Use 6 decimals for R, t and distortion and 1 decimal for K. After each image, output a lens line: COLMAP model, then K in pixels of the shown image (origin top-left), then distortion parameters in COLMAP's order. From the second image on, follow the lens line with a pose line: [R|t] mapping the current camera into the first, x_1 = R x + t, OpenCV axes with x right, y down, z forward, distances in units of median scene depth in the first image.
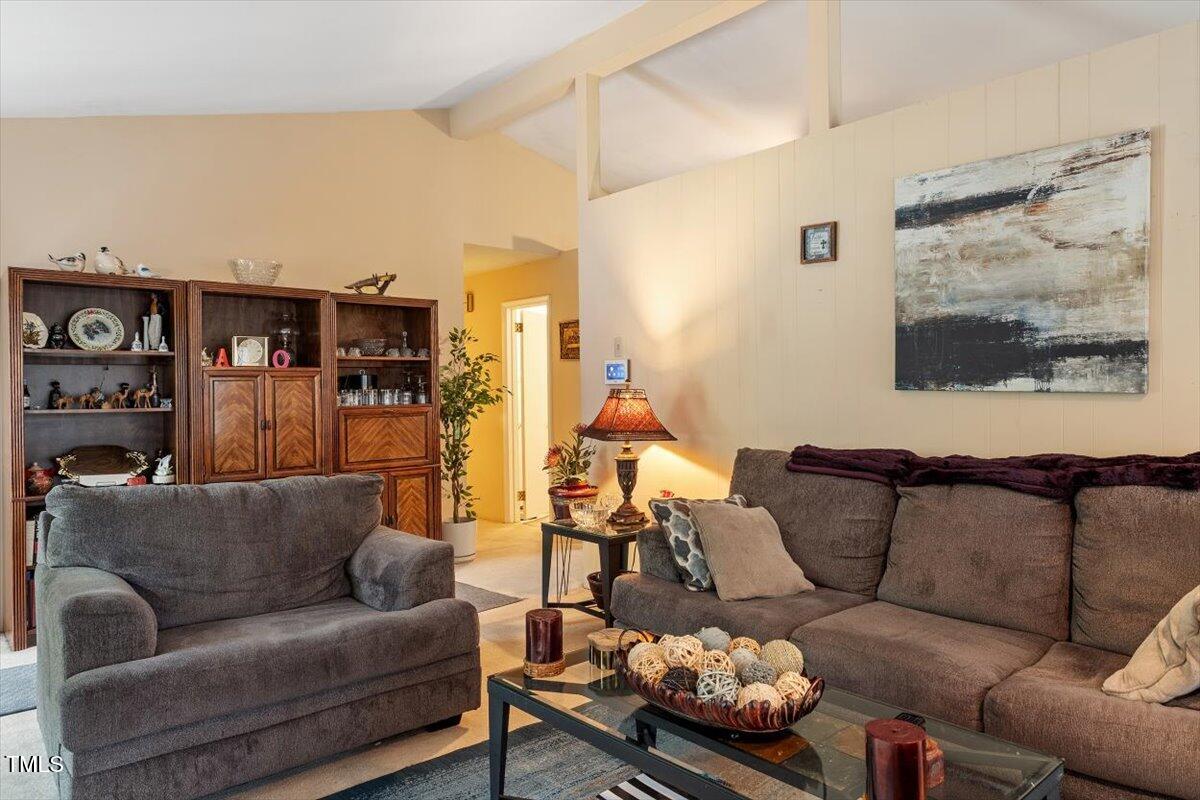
lens RADIAL K [[776.6, 0, 586.6], [0, 776.6, 390.5], [0, 0, 1]] dist [0.004302, 0.002659]
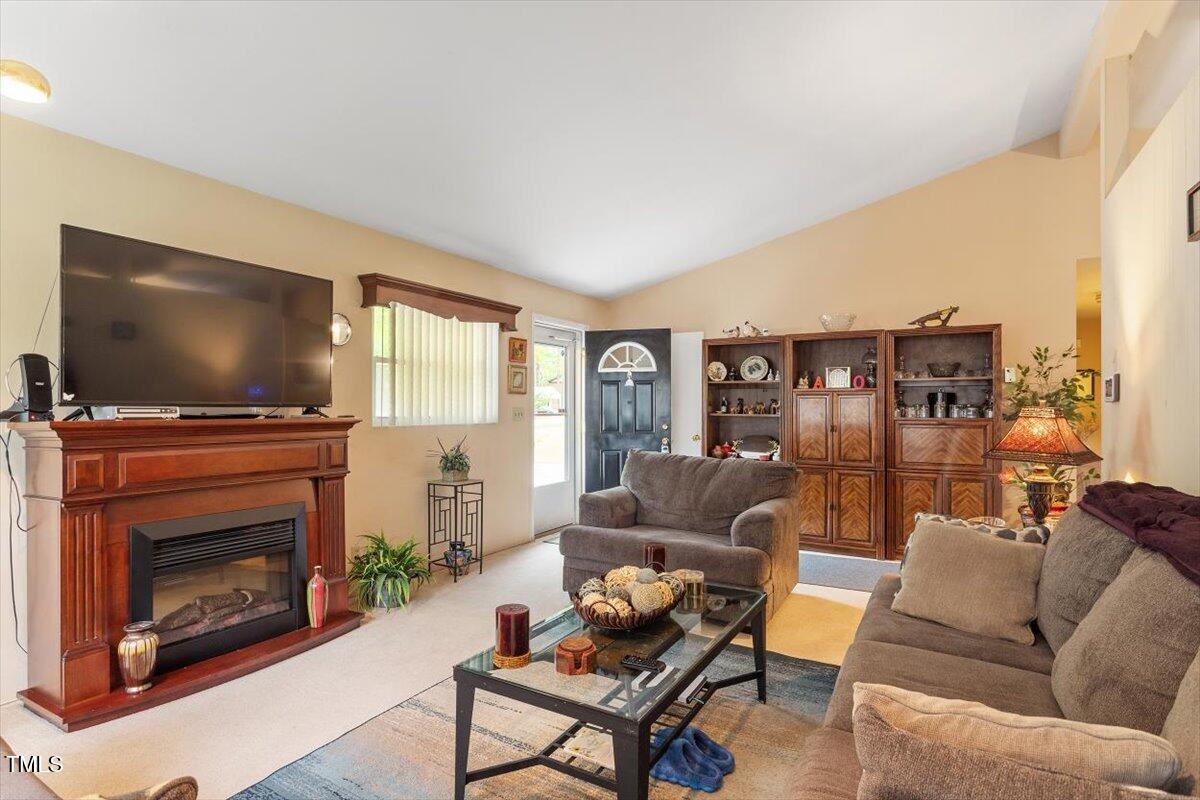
lens RADIAL K [[593.5, 0, 591.1], [0, 593.5, 405.0], [0, 0, 1]] dist [0.003057, 0.000787]
pose [[0.327286, 0.011960, -0.944850, 0.469331], [-0.007266, 0.999922, 0.010141, -0.007122], [0.944897, 0.003546, 0.327347, 0.207327]]
